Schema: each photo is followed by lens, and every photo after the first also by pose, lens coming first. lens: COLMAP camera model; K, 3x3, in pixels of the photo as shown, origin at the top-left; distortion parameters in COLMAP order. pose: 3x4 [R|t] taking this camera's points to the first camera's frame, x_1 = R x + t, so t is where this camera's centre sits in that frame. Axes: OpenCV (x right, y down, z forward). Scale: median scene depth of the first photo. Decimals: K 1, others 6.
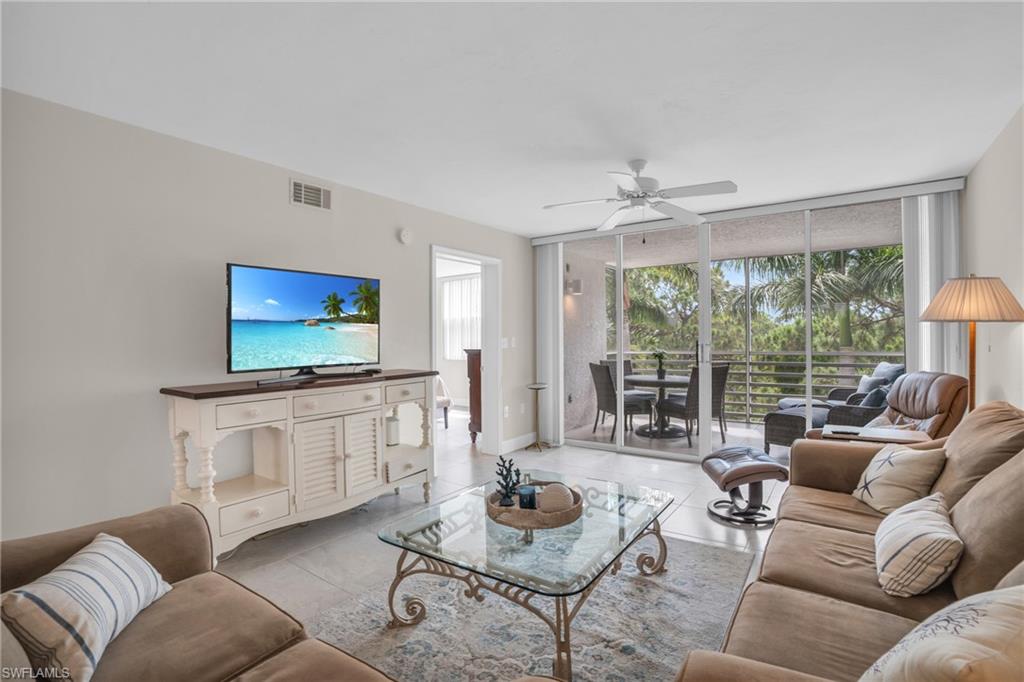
lens RADIAL K [[474.8, 0, 513.8], [0, 474.8, 342.7], [0, 0, 1]] dist [-0.040650, 0.002805]
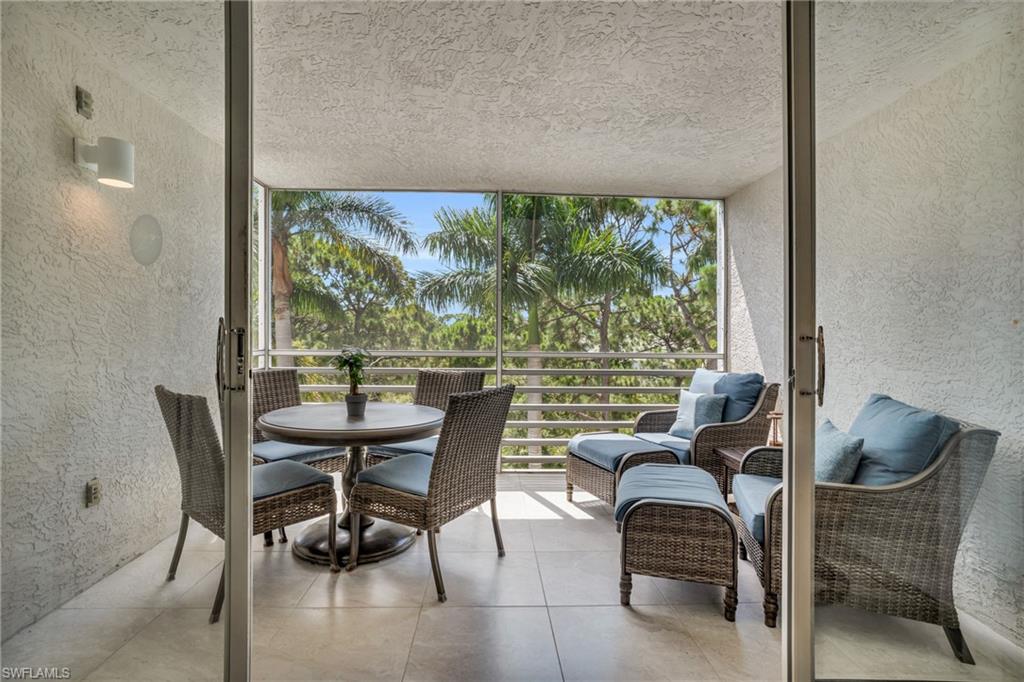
lens RADIAL K [[473.5, 0, 528.1], [0, 473.5, 340.7], [0, 0, 1]] dist [-0.031541, 0.001635]
pose [[0.762216, 0.012477, 0.647202, 0.152702], [-0.014465, 0.999893, -0.002241, 0.005783], [-0.647161, -0.007654, 0.762315, 0.576178]]
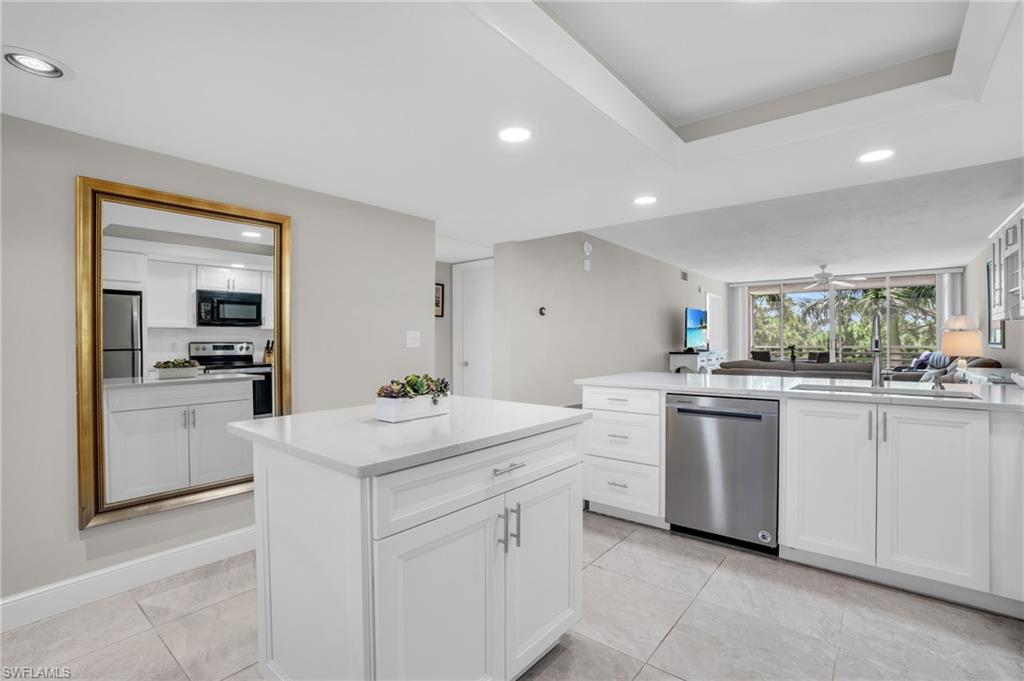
lens RADIAL K [[469.8, 0, 534.7], [0, 469.8, 339.9], [0, 0, 1]] dist [0.002036, 0.000812]
pose [[0.999791, 0.003906, -0.020080, -0.630269], [-0.004175, 0.999902, -0.013363, 0.026670], [0.020026, 0.013444, 0.999709, -0.788955]]
